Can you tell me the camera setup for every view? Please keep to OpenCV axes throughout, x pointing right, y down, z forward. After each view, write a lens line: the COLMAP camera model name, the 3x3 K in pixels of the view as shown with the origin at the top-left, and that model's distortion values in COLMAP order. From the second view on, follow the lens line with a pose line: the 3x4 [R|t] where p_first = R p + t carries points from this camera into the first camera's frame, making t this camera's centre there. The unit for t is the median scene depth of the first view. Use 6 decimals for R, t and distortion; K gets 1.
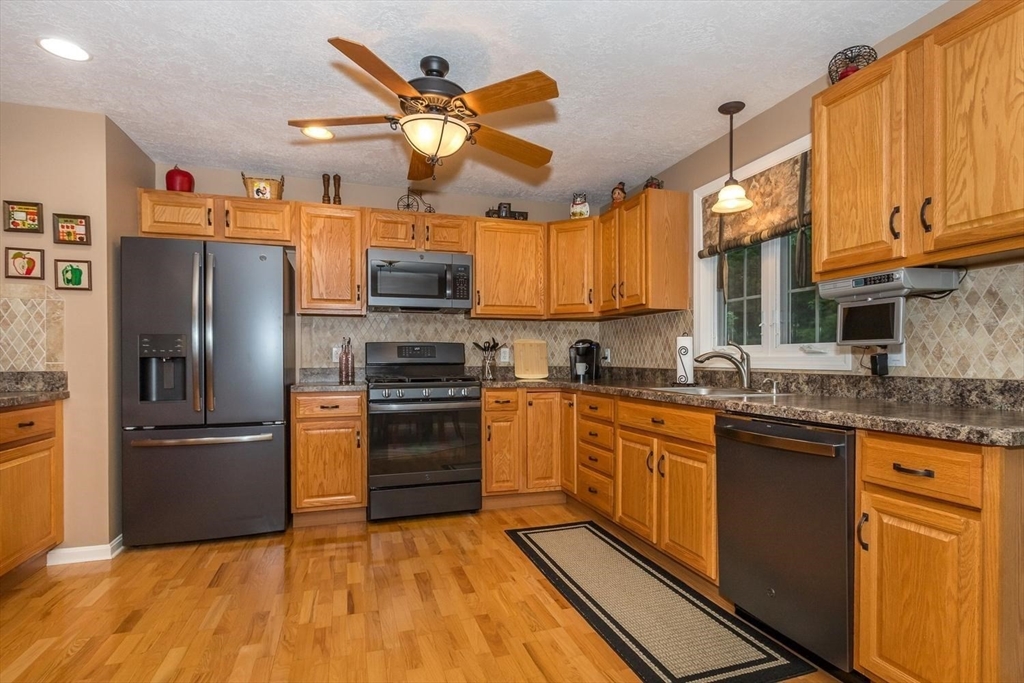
lens RADIAL K [[534.6, 0, 516.6], [0, 534.6, 365.0], [0, 0, 1]] dist [0.002928, 0.002349]
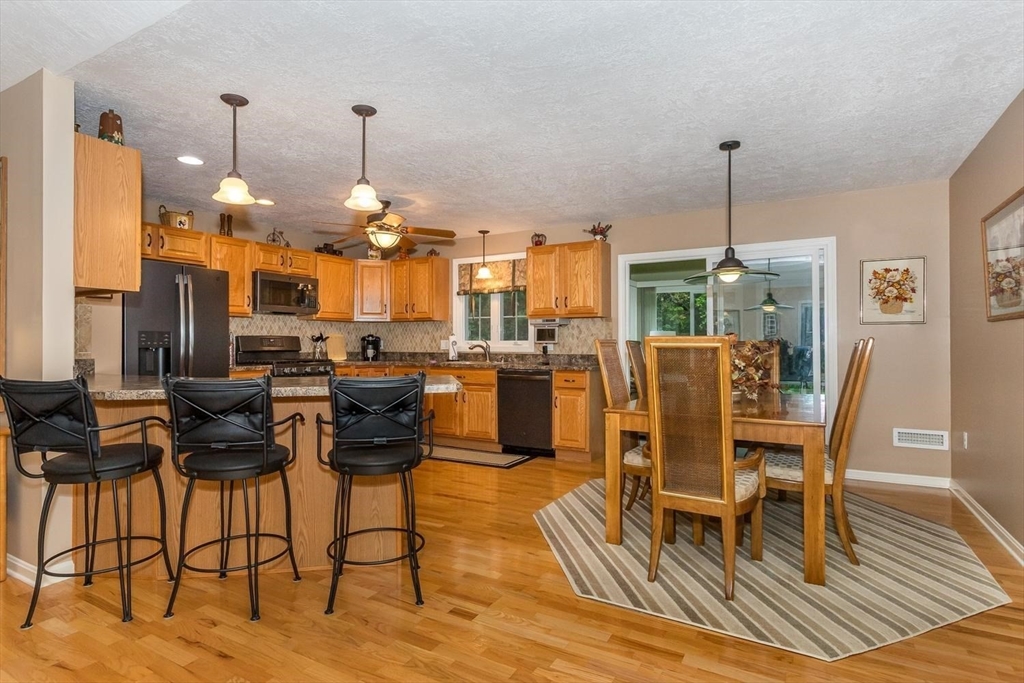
lens RADIAL K [[534.6, 0, 512.2], [0, 534.6, 340.6], [0, 0, 1]] dist [0.002928, 0.002349]
pose [[0.747694, 0.003664, 0.664033, -0.818292], [0.006920, 0.999887, -0.013308, -0.007932], [-0.664007, 0.014545, 0.747585, -0.595893]]
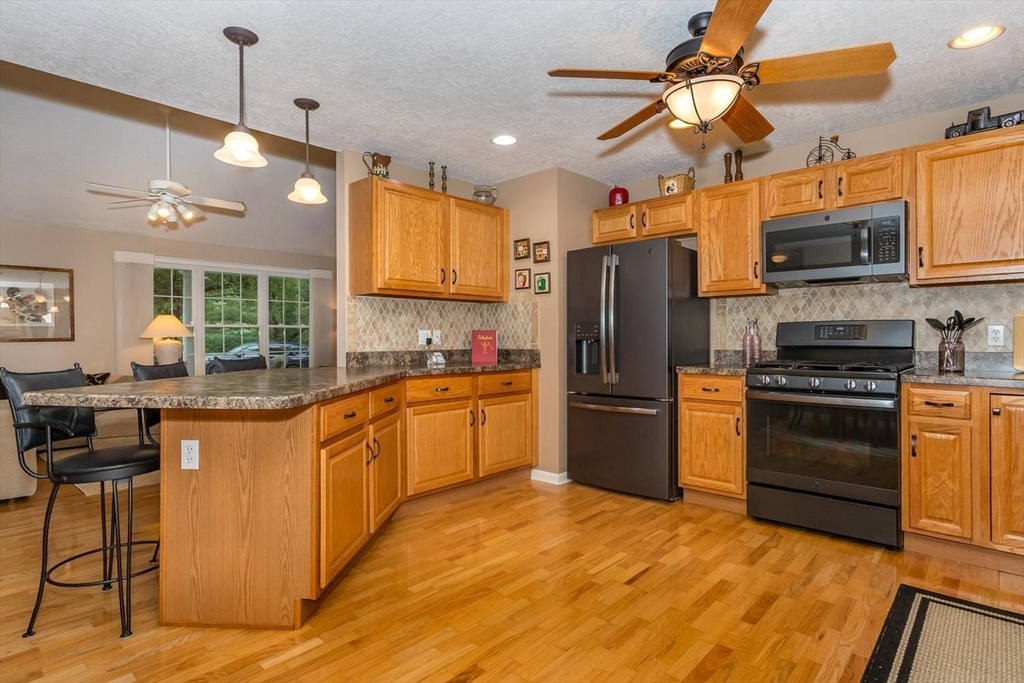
lens RADIAL K [[534.6, 0, 508.8], [0, 534.6, 341.3], [0, 0, 1]] dist [0.002928, 0.002349]
pose [[0.481294, 0.005791, -0.876540, 0.365117], [-0.005856, 0.999977, 0.003391, -0.013686], [0.876540, 0.003501, 0.481316, 0.203264]]
